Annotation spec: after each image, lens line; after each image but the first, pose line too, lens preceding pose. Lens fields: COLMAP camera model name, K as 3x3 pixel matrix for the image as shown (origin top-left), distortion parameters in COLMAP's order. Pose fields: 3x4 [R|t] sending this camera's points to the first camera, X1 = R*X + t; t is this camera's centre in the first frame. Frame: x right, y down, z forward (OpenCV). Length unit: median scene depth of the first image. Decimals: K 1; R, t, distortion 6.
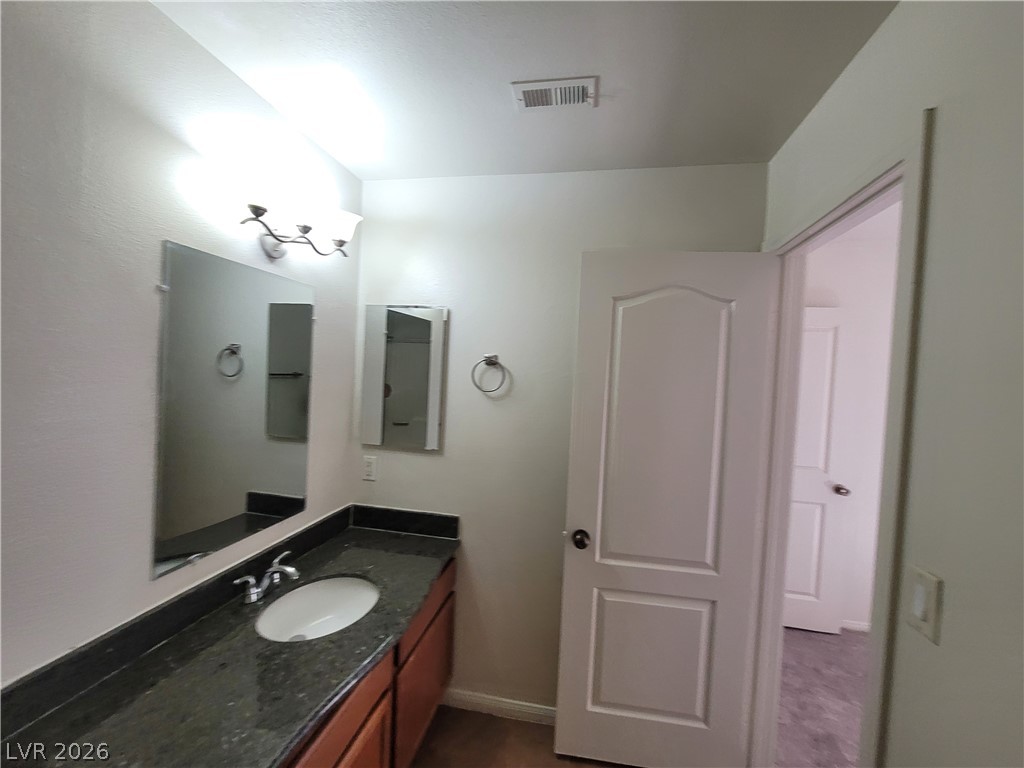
lens RADIAL K [[417.6, 0, 514.4], [0, 417.6, 379.8], [0, 0, 1]] dist [-0.008259, 0.000103]
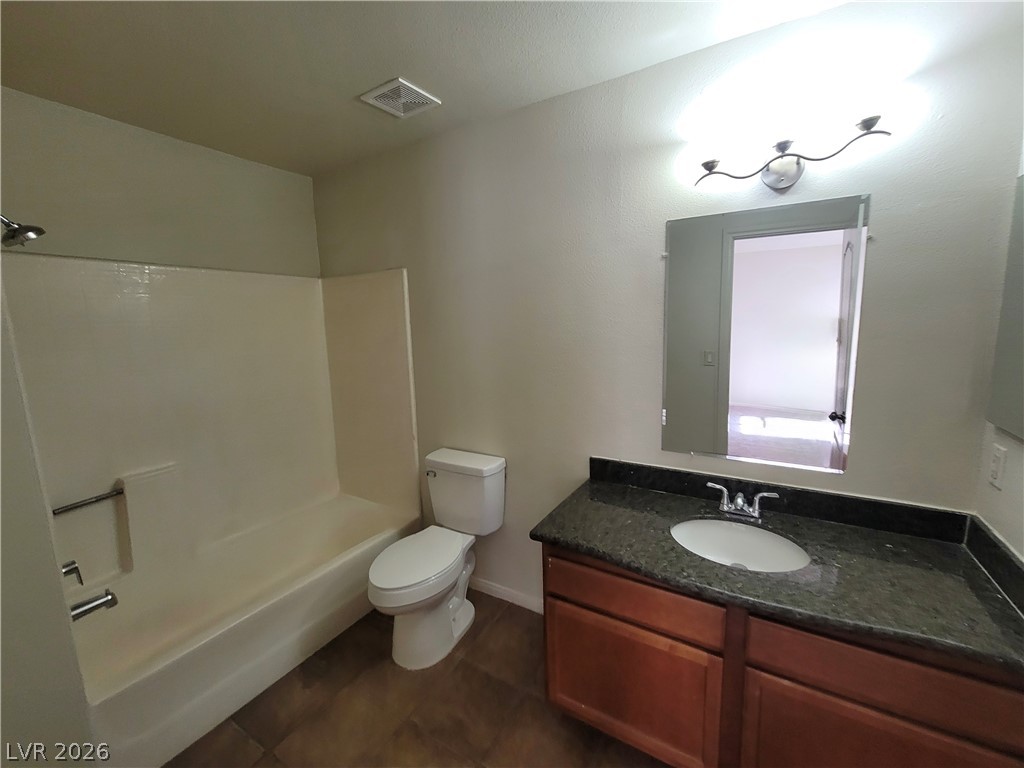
lens RADIAL K [[417.6, 0, 514.4], [0, 417.6, 379.8], [0, 0, 1]] dist [-0.008259, 0.000103]
pose [[-0.341516, 0.101932, -0.934332, 0.705726], [-0.004114, 0.993930, 0.109938, 0.051903], [0.939867, 0.041389, -0.339024, 0.947389]]
